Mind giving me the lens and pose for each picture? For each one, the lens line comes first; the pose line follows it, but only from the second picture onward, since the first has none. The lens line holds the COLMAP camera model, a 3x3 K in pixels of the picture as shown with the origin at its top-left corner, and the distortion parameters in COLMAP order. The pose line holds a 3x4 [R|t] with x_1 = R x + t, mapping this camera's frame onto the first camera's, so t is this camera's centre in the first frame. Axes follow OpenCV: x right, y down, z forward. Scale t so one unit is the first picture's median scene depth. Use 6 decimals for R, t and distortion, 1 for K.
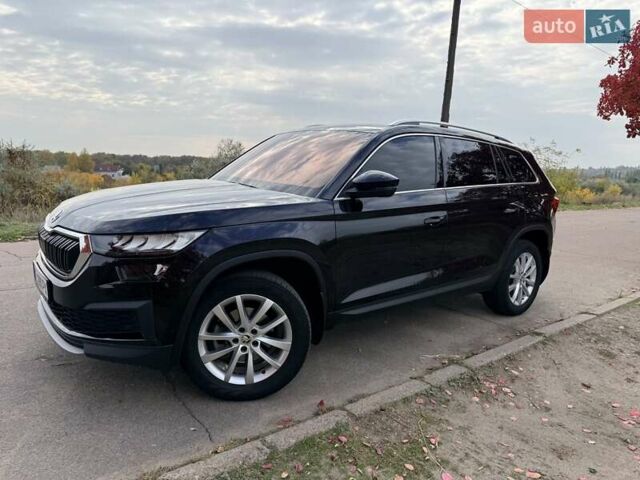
lens RADIAL K [[444.5, 0, 320.2], [0, 444.5, 230.1], [0, 0, 1]] dist [0.006913, -0.002247]
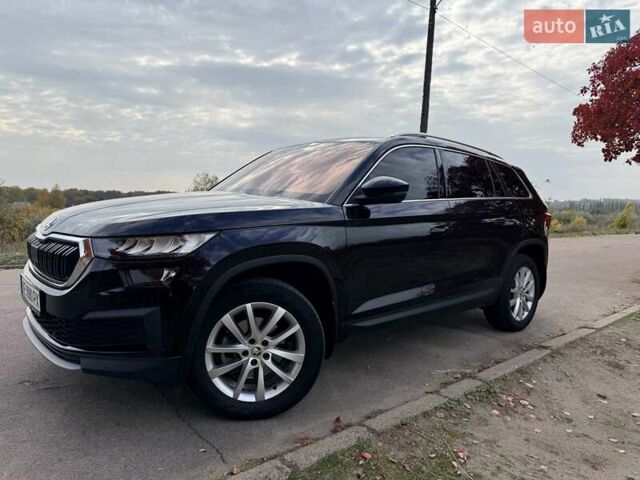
lens RADIAL K [[444.5, 0, 320.2], [0, 444.5, 230.1], [0, 0, 1]] dist [0.006913, -0.002247]
pose [[0.998514, -0.010932, 0.053393, -0.080381], [0.014997, 0.996970, -0.076325, 0.064736], [-0.052397, 0.077012, 0.995652, 0.044812]]
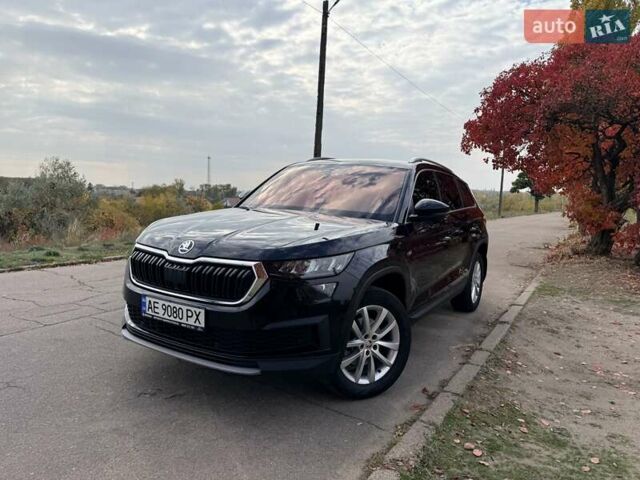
lens RADIAL K [[441.4, 0, 320.0], [0, 441.4, 240.0], [0, 0, 1]] dist [0.072752, -0.083366]
pose [[0.937173, -0.040362, 0.346522, -0.685747], [0.049409, 0.998629, -0.017308, -0.016441], [-0.345348, 0.033341, 0.937882, -0.065776]]
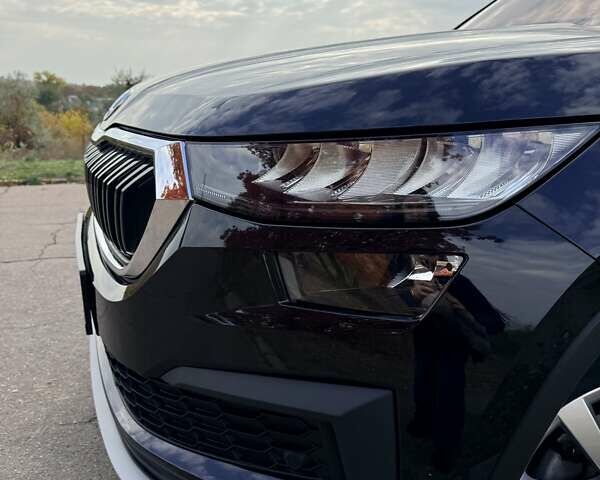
lens RADIAL K [[561.1, 0, 300.0], [0, 561.1, 240.0], [0, 0, 1]] dist [0.134583, -0.239155]
pose [[0.947351, 0.056909, -0.315099, -0.287358], [-0.025223, 0.994284, 0.103744, 0.031874], [0.319202, -0.090334, 0.943371, 0.593380]]
